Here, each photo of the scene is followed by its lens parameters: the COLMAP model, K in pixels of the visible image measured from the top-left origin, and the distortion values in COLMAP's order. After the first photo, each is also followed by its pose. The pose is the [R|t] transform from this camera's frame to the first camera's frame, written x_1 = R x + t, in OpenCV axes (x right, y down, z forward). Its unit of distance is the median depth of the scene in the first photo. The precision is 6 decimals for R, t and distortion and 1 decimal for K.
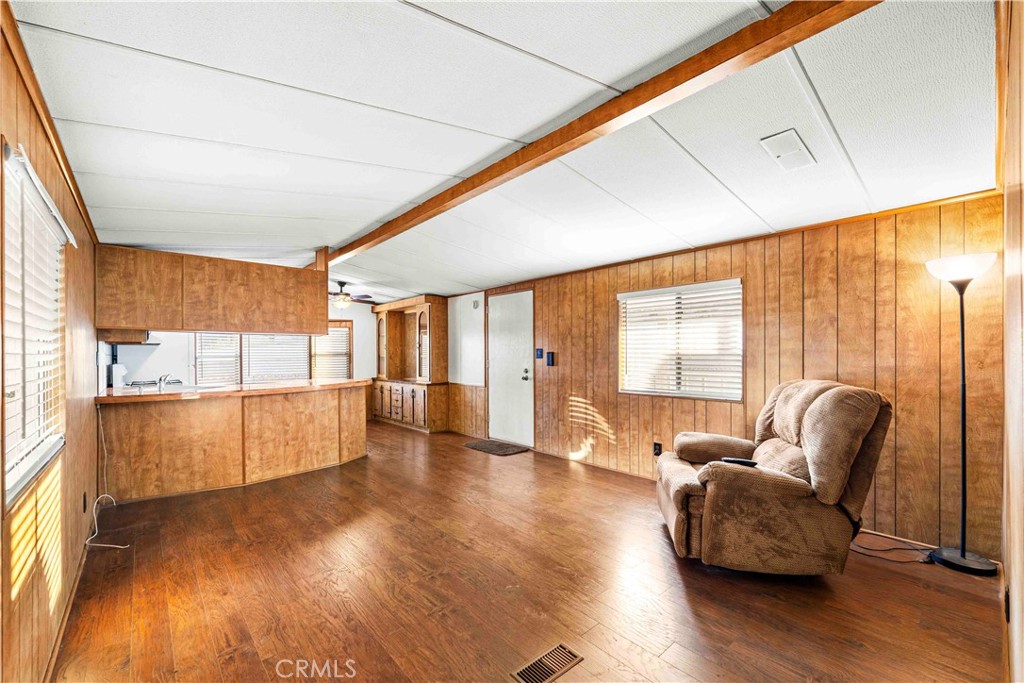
lens RADIAL K [[396.6, 0, 512.0], [0, 396.6, 341.5], [0, 0, 1]] dist [-0.000471, -0.000013]
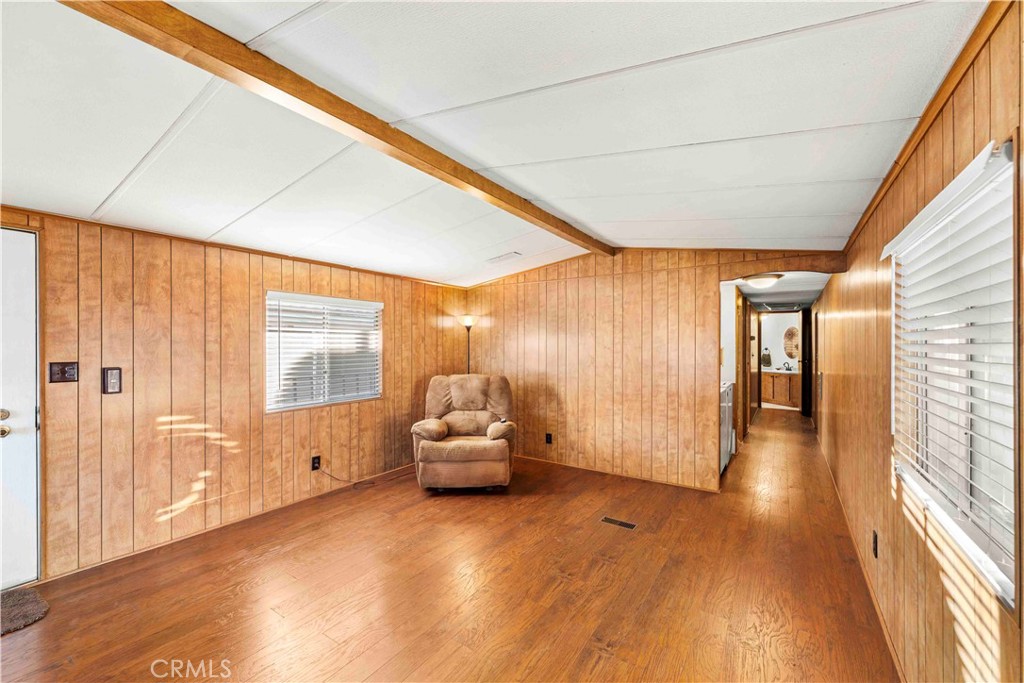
lens RADIAL K [[419.7, 0, 512.3], [0, 419.7, 350.2], [0, 0, 1]] dist [-0.000417, -0.000049]
pose [[-0.234627, 0.015653, 0.971959, -0.663596], [-0.002181, 0.999859, -0.016629, 0.013555], [-0.972083, -0.006022, -0.234560, 0.702541]]
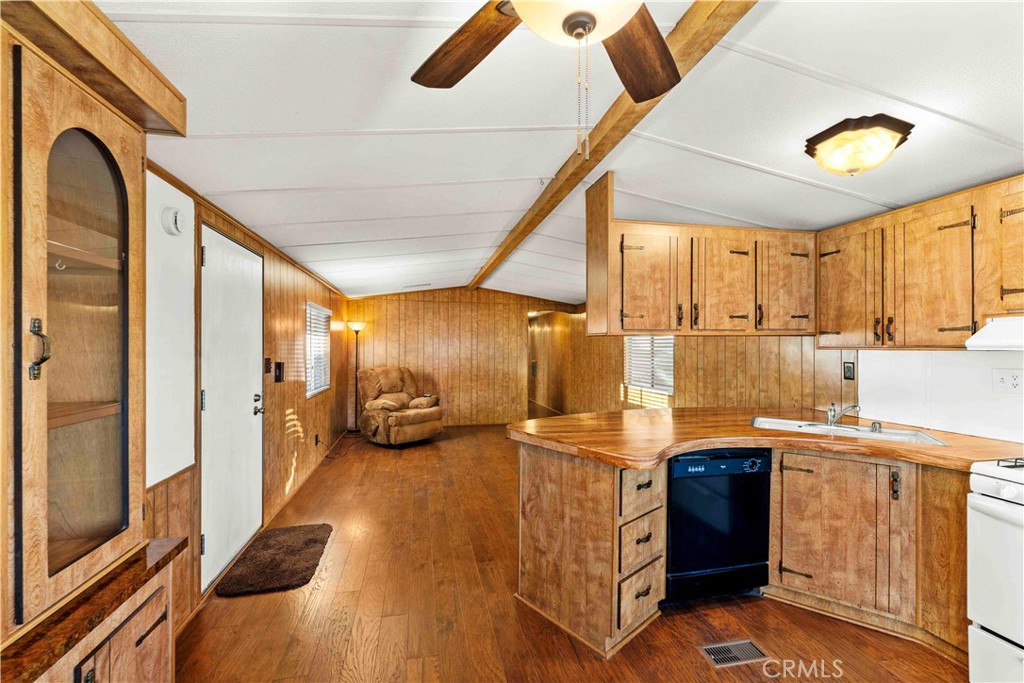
lens RADIAL K [[419.7, 0, 512.3], [0, 419.7, 350.2], [0, 0, 1]] dist [-0.000417, -0.000049]
pose [[-0.859428, 0.015268, 0.511030, -0.718916], [0.012888, 0.999883, -0.008200, 0.016170], [-0.511095, -0.000461, -0.859524, 1.604764]]
